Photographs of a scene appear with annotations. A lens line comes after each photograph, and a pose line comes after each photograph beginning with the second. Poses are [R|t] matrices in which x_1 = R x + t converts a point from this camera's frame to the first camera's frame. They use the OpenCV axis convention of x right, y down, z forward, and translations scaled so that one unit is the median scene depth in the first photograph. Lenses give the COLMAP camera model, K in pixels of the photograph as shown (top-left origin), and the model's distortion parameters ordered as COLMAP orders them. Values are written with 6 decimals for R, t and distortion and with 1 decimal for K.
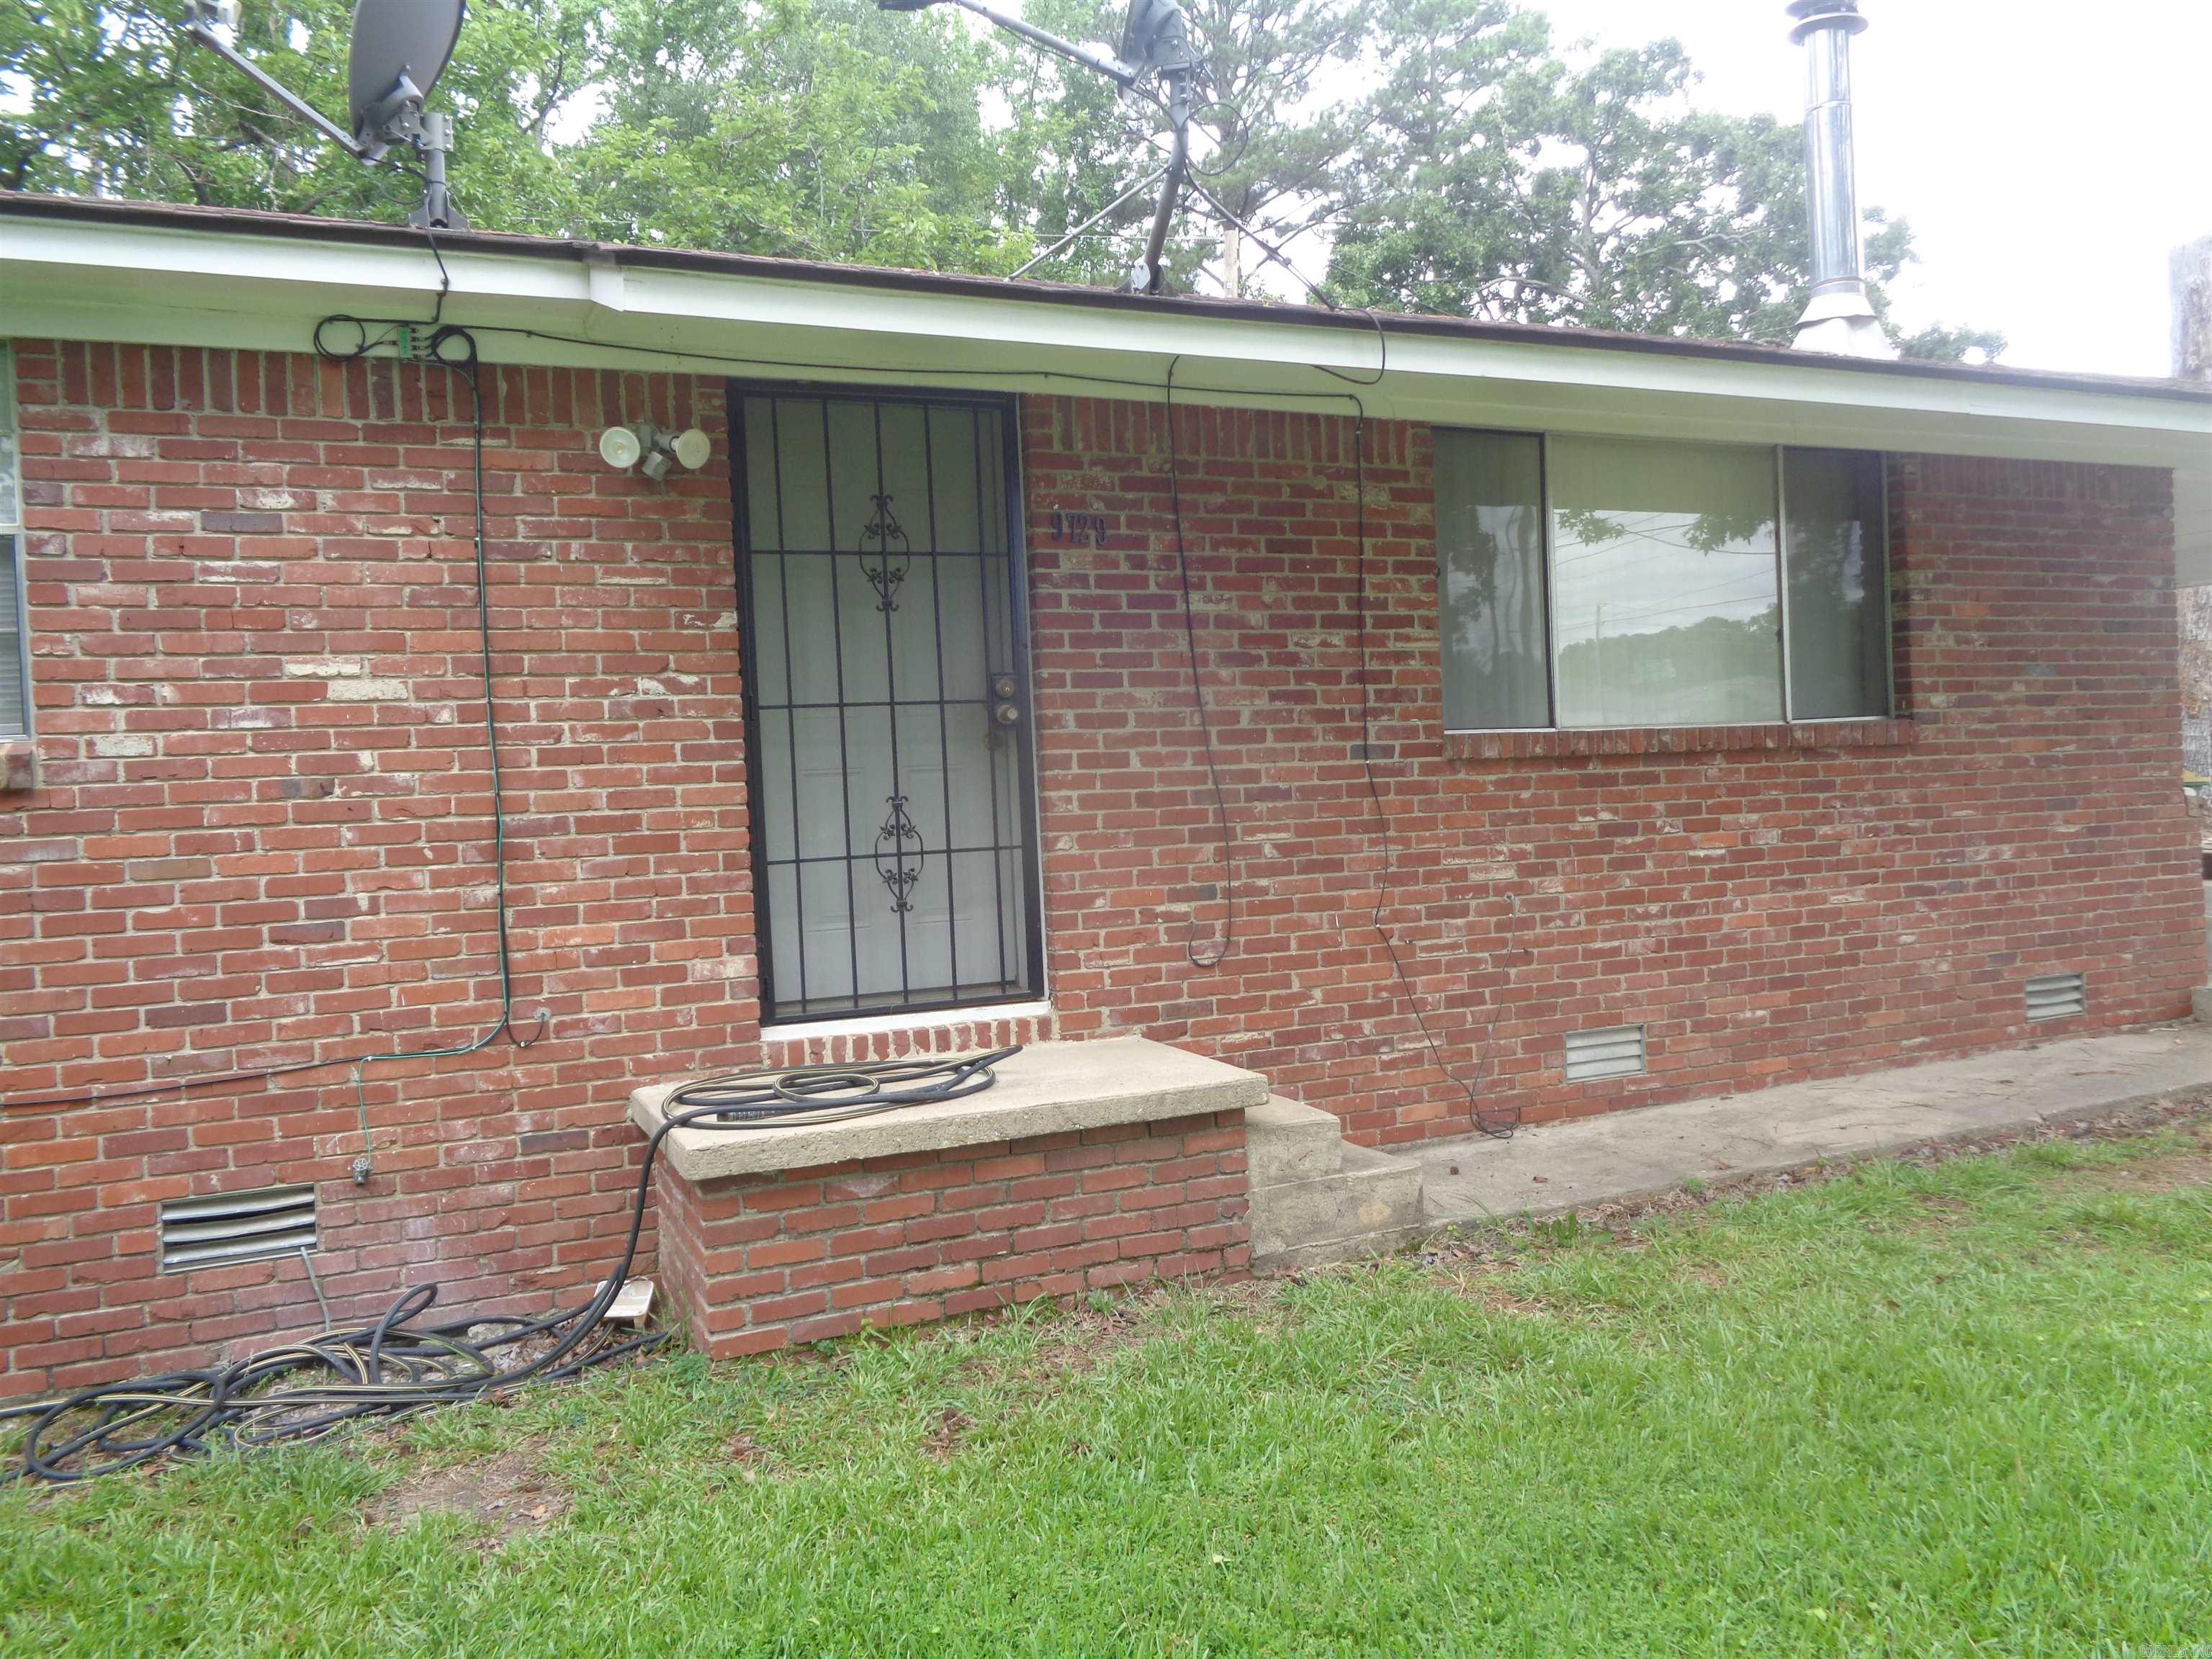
lens RADIAL K [[1670.4, 0, 1112.5], [0, 1670.4, 813.2], [0, 0, 1]] dist [0.006773, 0.000822]
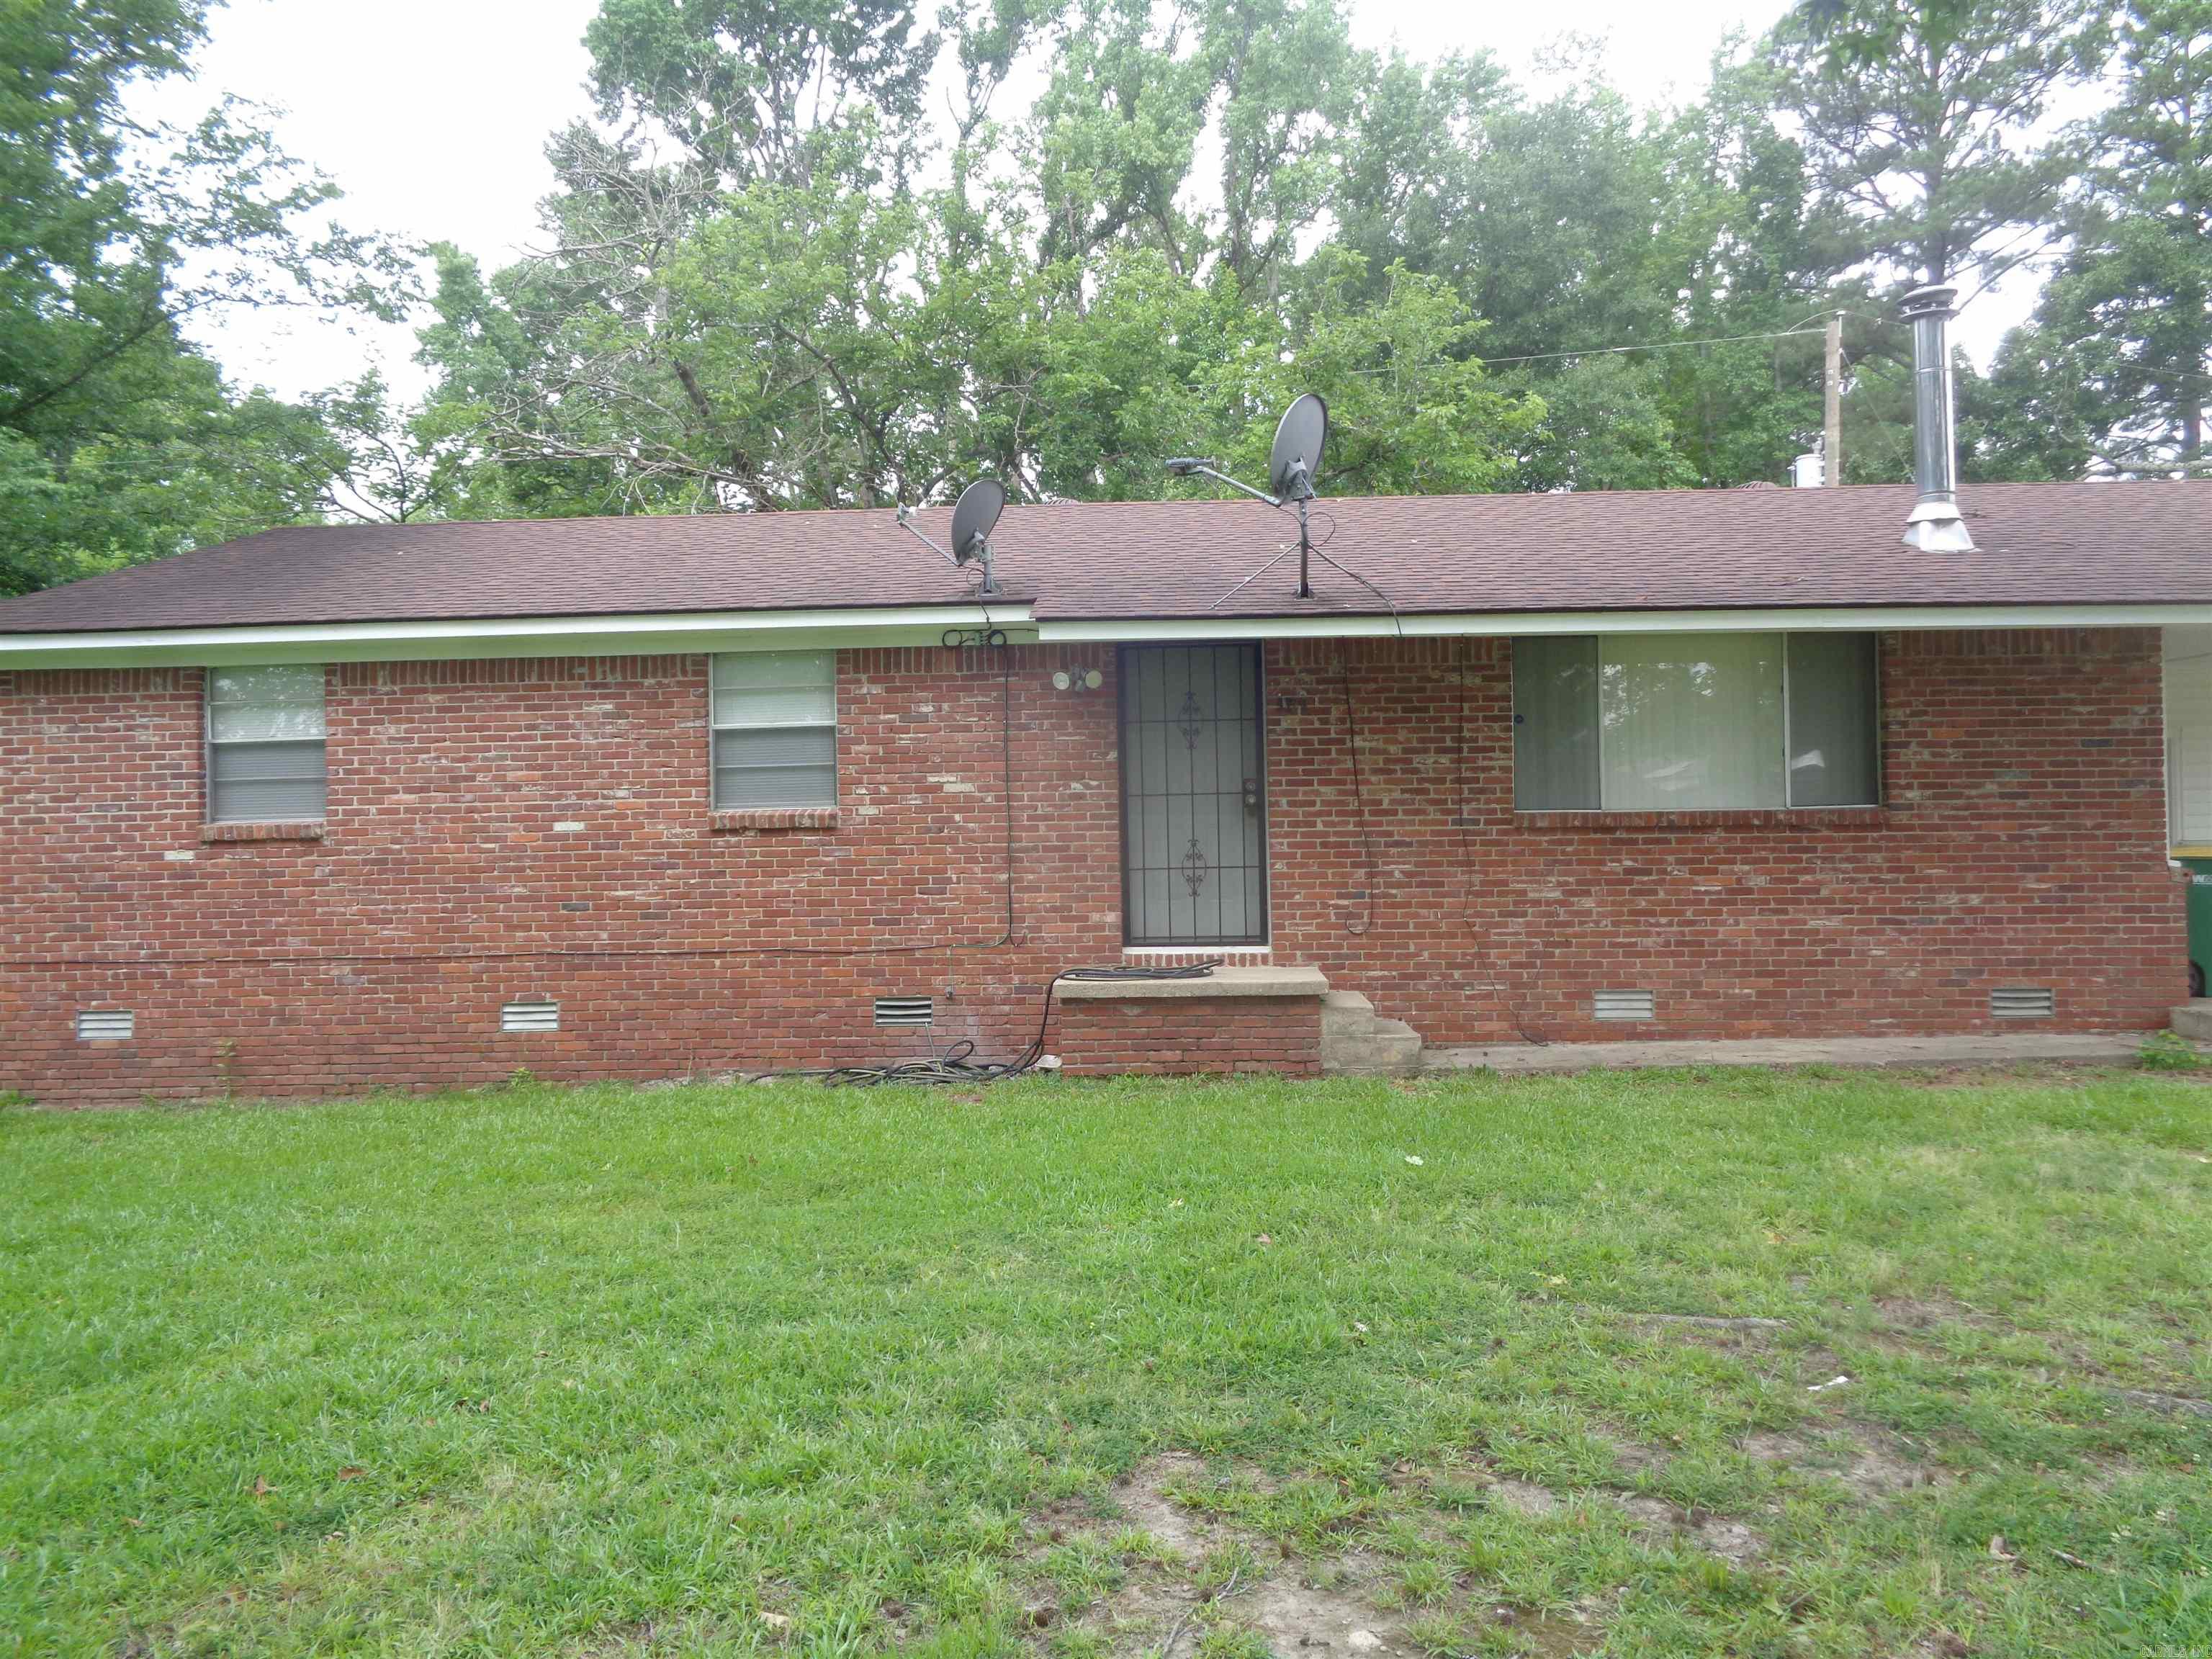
lens RADIAL K [[1670.4, 0, 1112.5], [0, 1670.4, 813.2], [0, 0, 1]] dist [0.006773, 0.000822]
pose [[0.897208, 0.022686, -0.441024, 0.593825], [-0.030794, 0.999463, -0.011235, -0.014235], [0.440532, 0.023662, 0.897425, -0.763012]]
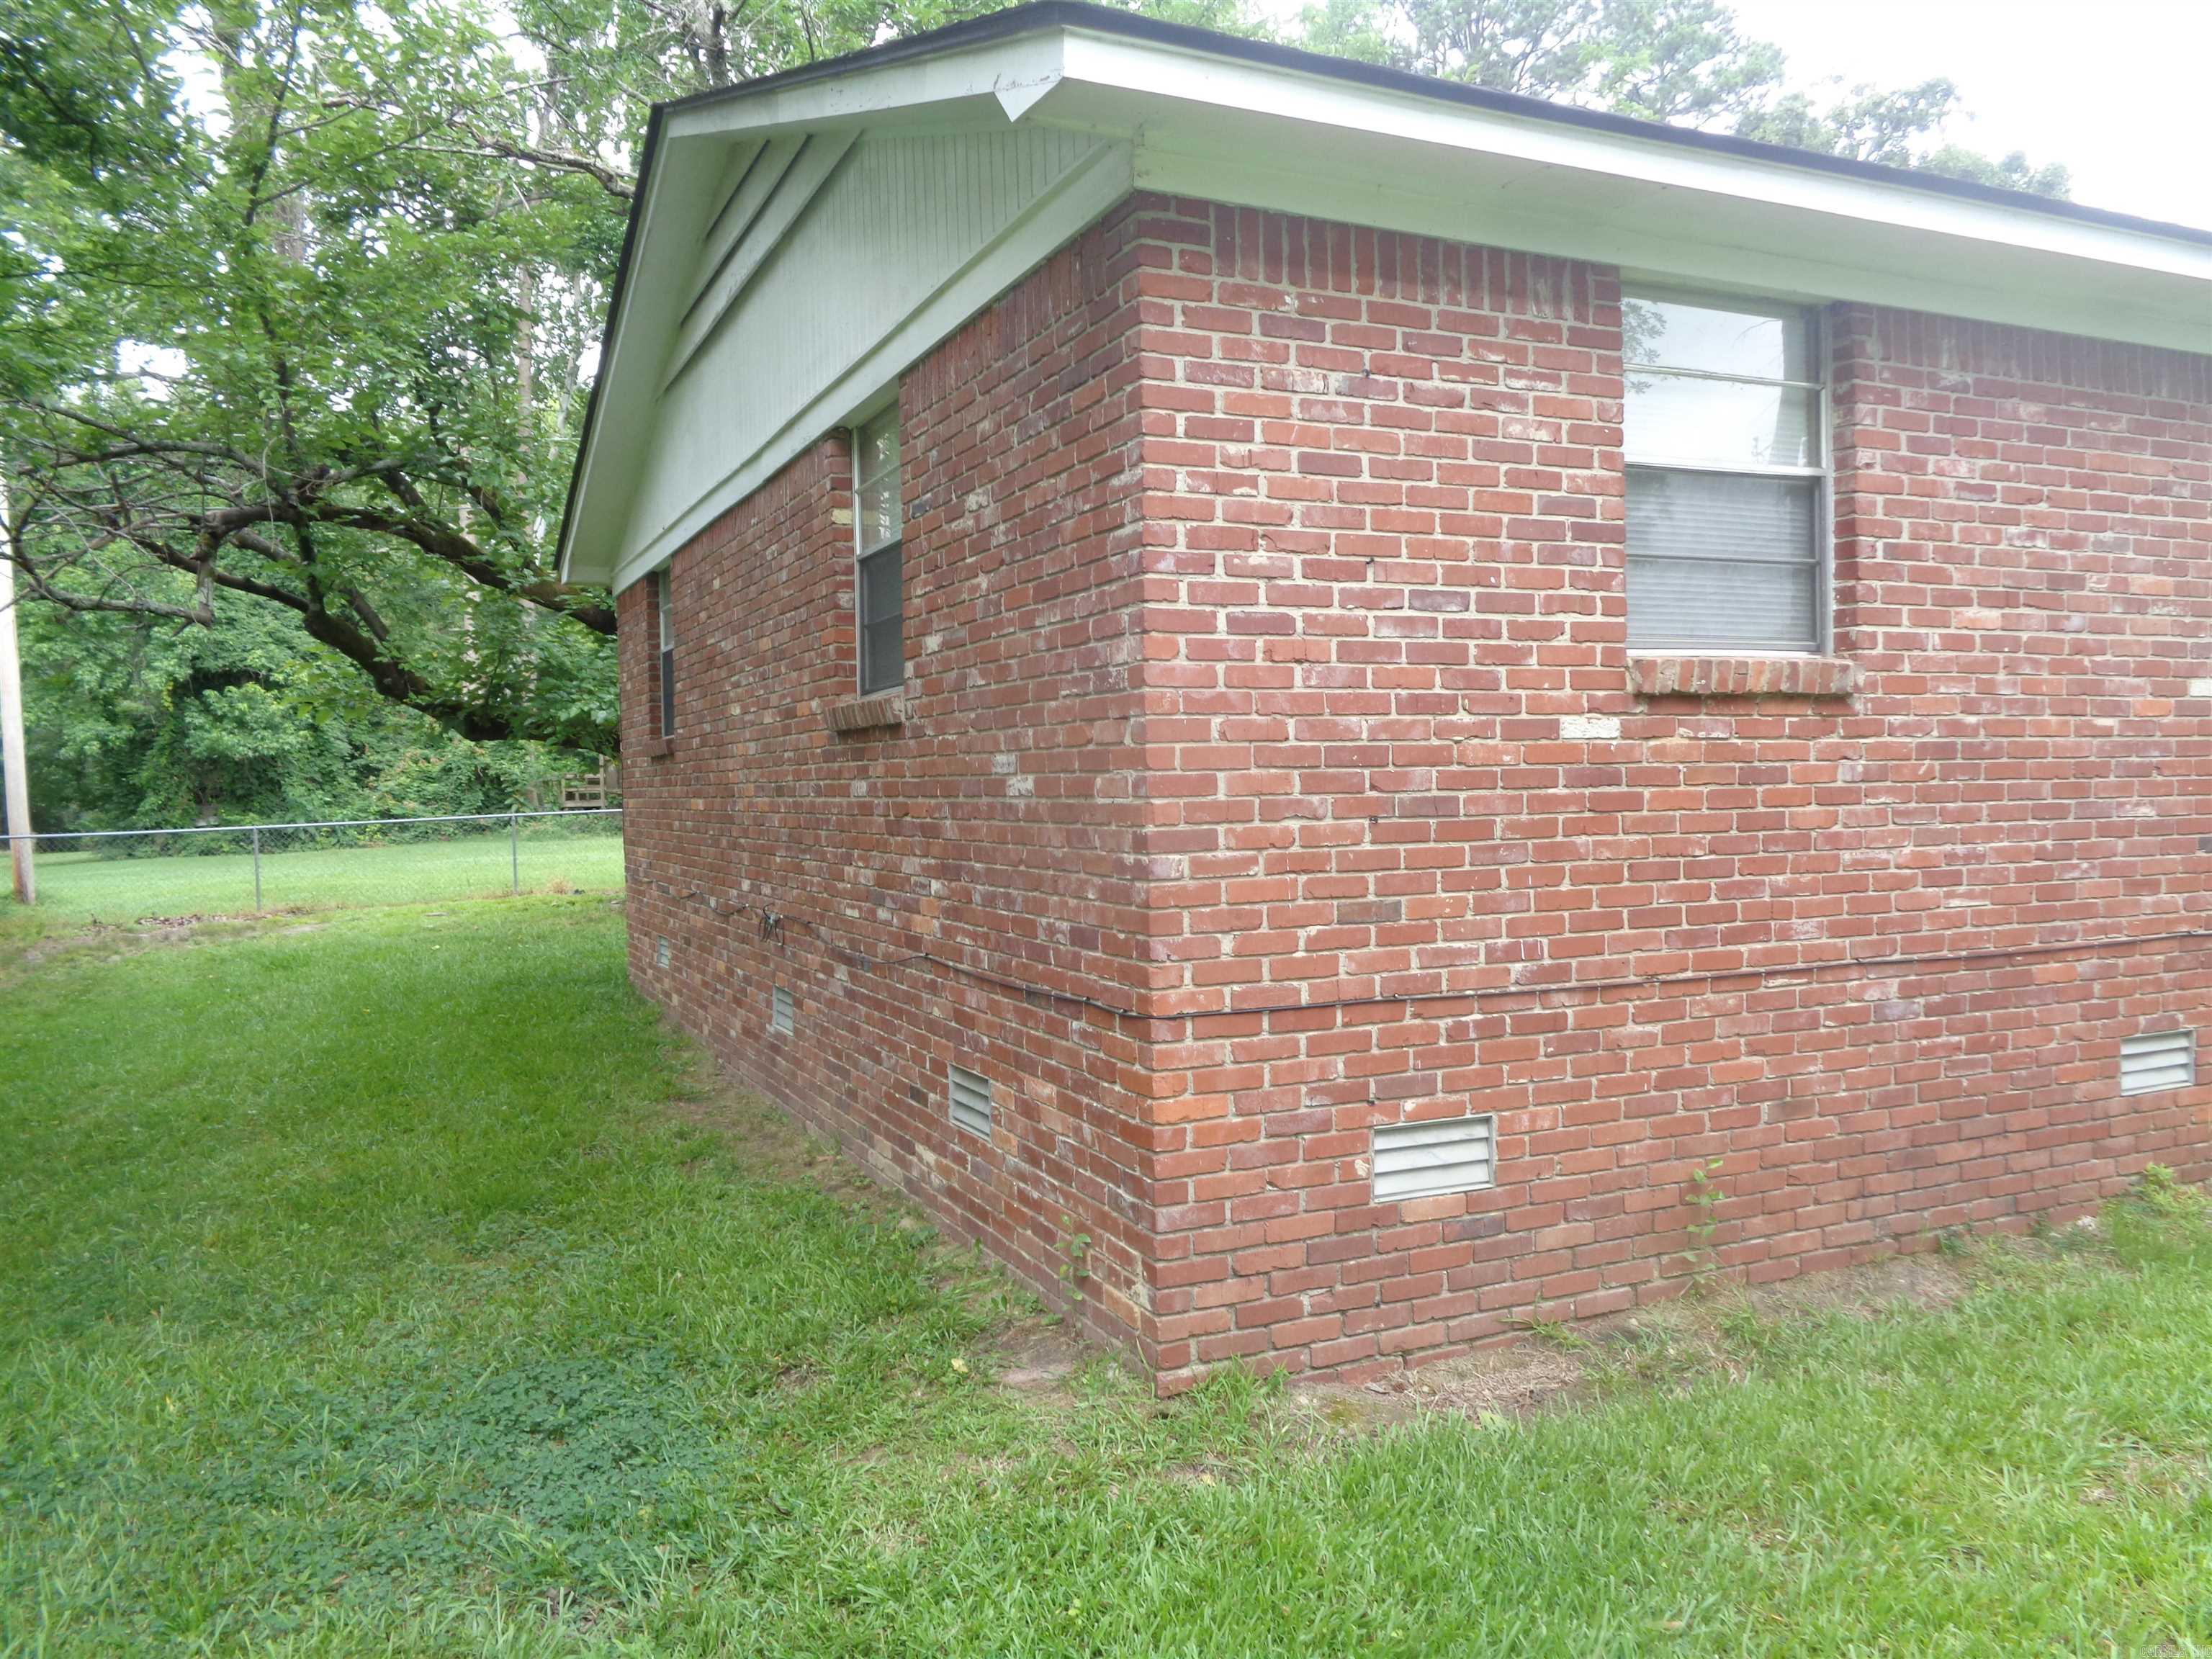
lens RADIAL K [[1670.4, 0, 1112.5], [0, 1670.4, 813.2], [0, 0, 1]] dist [0.006773, 0.000822]
pose [[0.998379, 0.033367, 0.046114, -1.373810], [-0.033241, 0.999441, -0.003502, 0.090658], [-0.046205, 0.001964, 0.998930, -0.303914]]
